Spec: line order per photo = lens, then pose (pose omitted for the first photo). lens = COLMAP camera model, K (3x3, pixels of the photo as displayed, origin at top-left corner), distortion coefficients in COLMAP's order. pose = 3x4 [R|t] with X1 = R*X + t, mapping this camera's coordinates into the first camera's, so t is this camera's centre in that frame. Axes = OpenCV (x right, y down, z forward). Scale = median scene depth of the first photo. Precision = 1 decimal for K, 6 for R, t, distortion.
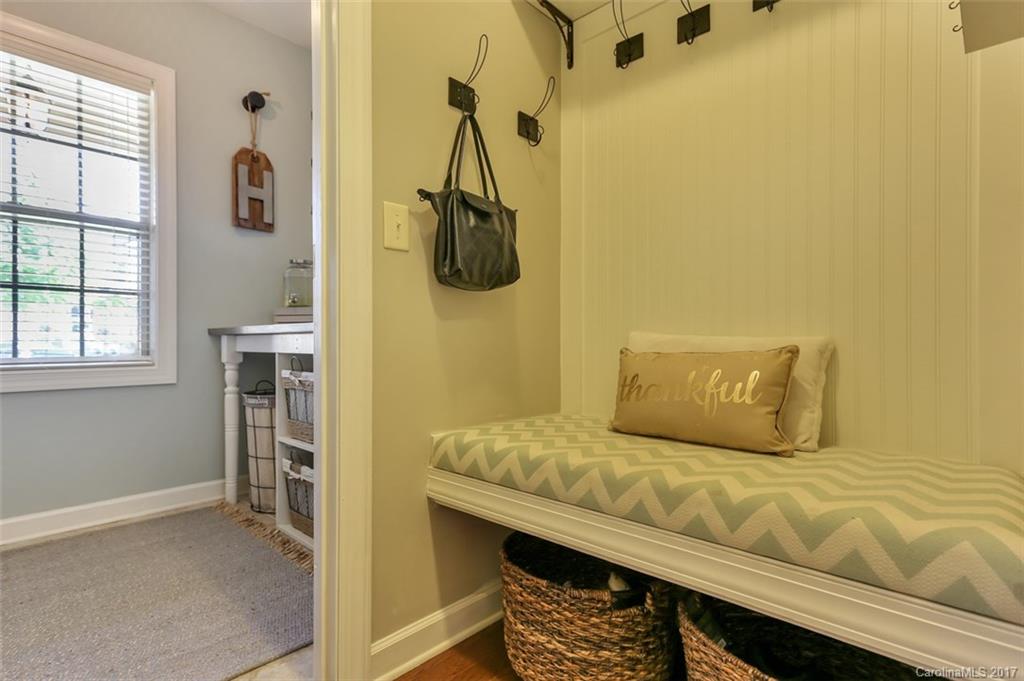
lens RADIAL K [[502.0, 0, 511.2], [0, 502.0, 349.6], [0, 0, 1]] dist [0.000595, 0.000210]
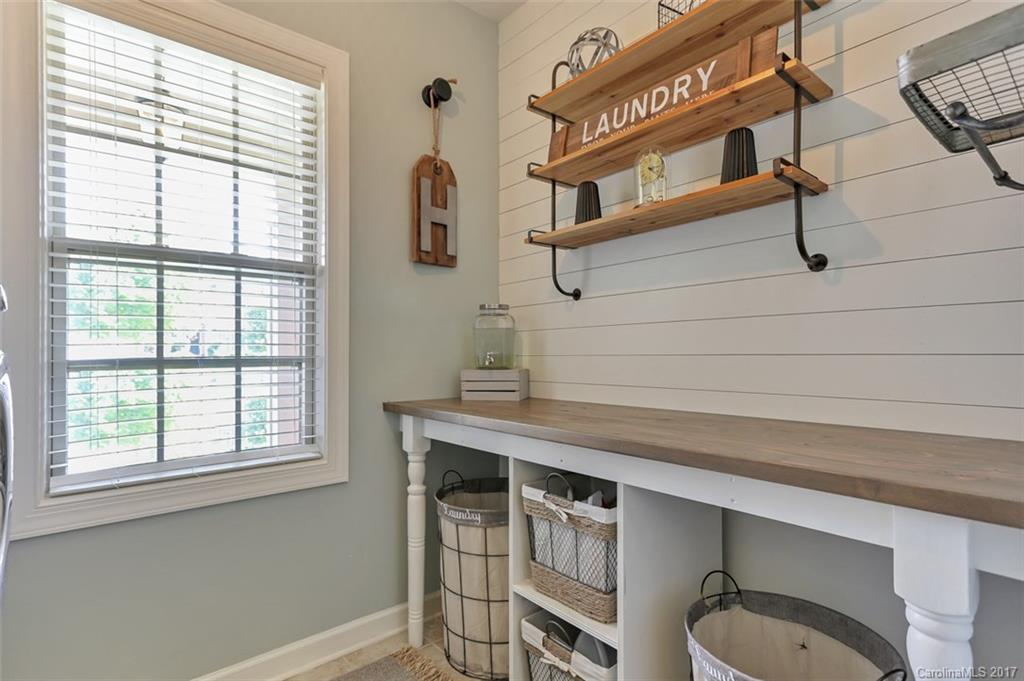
lens RADIAL K [[503.9, 0, 494.4], [0, 503.9, 349.7], [0, 0, 1]] dist [0.007880, 0.000957]
pose [[0.992093, -0.001357, -0.125498, -0.367661], [0.000395, 0.999970, -0.007683, -0.119739], [0.125504, 0.007573, 0.992064, 0.301685]]
